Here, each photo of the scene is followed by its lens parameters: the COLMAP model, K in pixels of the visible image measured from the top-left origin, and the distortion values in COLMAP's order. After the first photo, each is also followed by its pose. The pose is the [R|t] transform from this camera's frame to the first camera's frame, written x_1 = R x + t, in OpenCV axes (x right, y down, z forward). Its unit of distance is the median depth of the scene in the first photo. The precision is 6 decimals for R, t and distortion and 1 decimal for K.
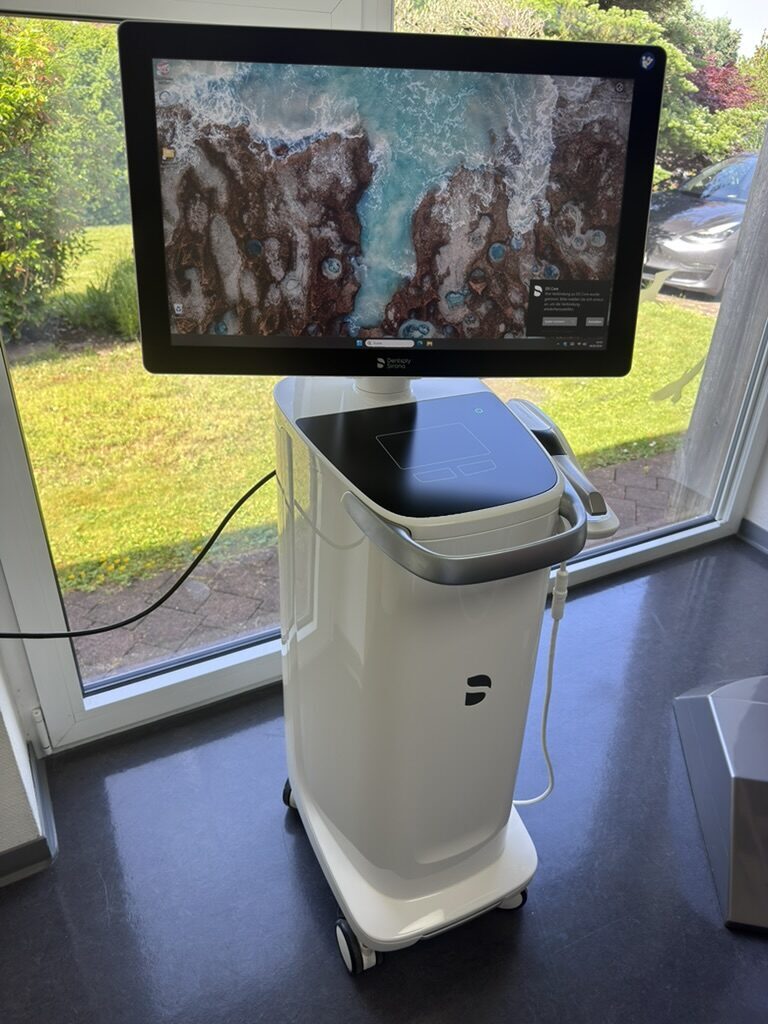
lens RADIAL K [[727.7, 0, 386.7], [0, 727.7, 511.9], [0, 0, 1]] dist [0.004354, -0.022532]
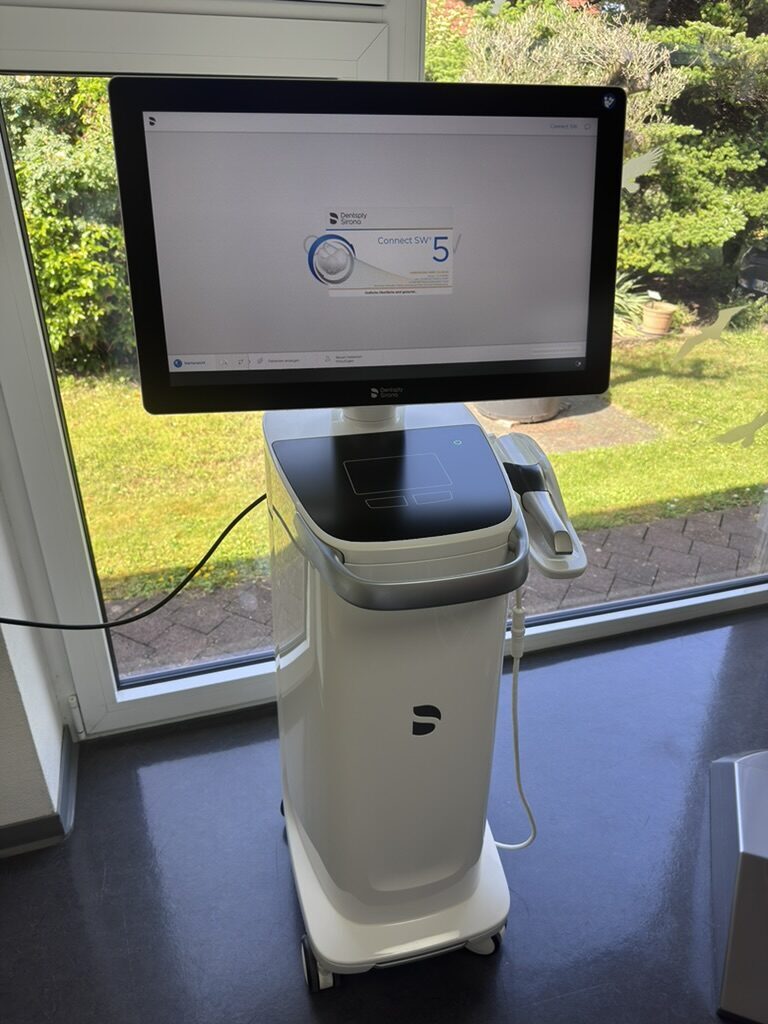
lens RADIAL K [[727.7, 0, 391.1], [0, 727.7, 512.7], [0, 0, 1]] dist [0.004354, -0.022532]
pose [[0.982252, 0.066458, -0.175401, 0.094709], [-0.072870, 0.996879, -0.030365, -0.002090], [0.172835, 0.042608, 0.984029, -0.000597]]
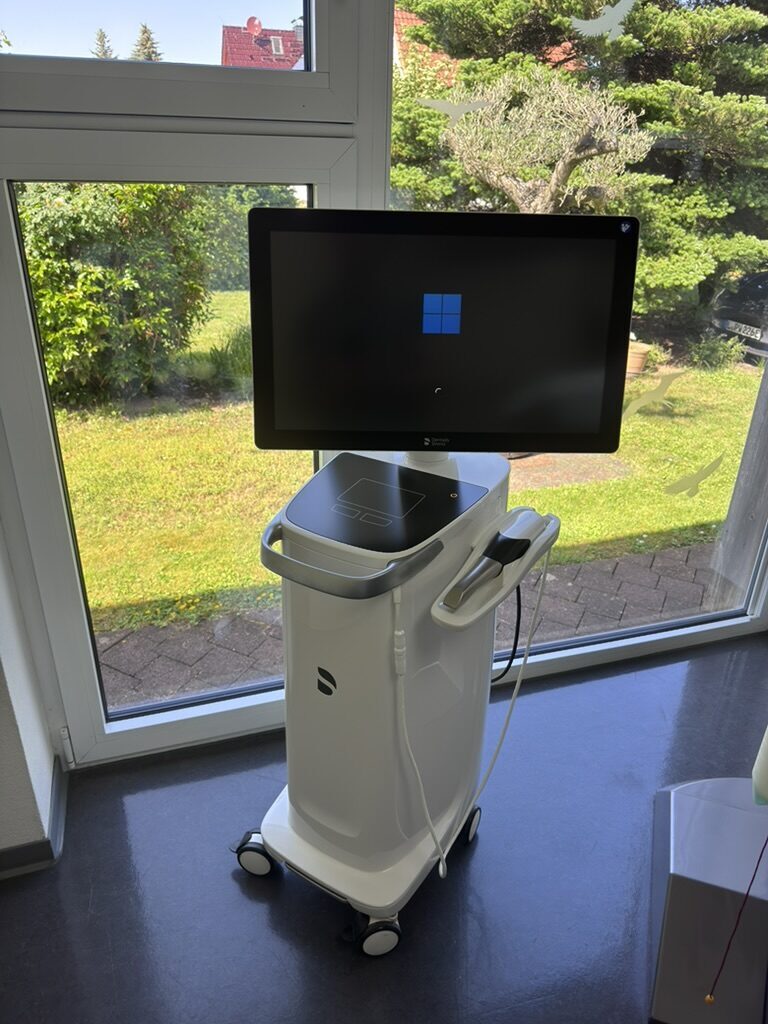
lens RADIAL K [[727.7, 0, 393.1], [0, 727.7, 506.6], [0, 0, 1]] dist [0.004354, -0.022532]
pose [[0.984745, 0.066221, -0.160911, 0.121286], [-0.078774, 0.994222, -0.072920, -0.023057], [0.155152, 0.084484, 0.984271, -0.058810]]
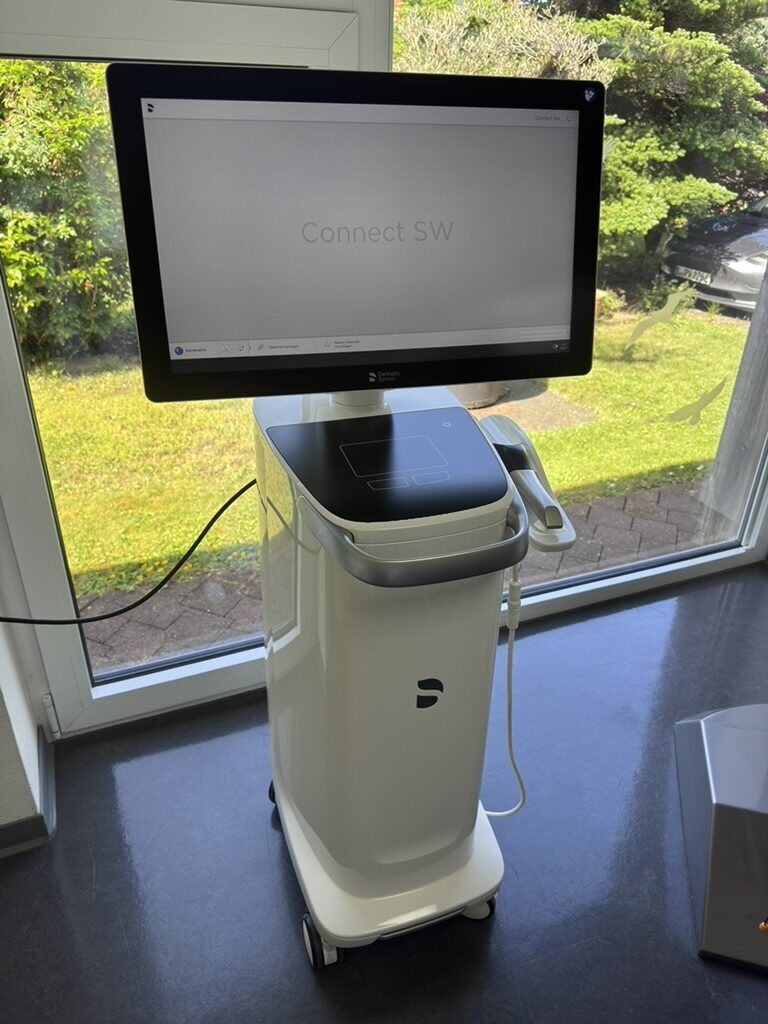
lens RADIAL K [[727.7, 0, 388.8], [0, 727.7, 508.6], [0, 0, 1]] dist [0.004354, -0.022532]
pose [[0.995595, 0.034512, -0.087176, 0.060171], [-0.036915, 0.998977, -0.026107, 0.004803], [0.086186, 0.029210, 0.995851, -0.015735]]
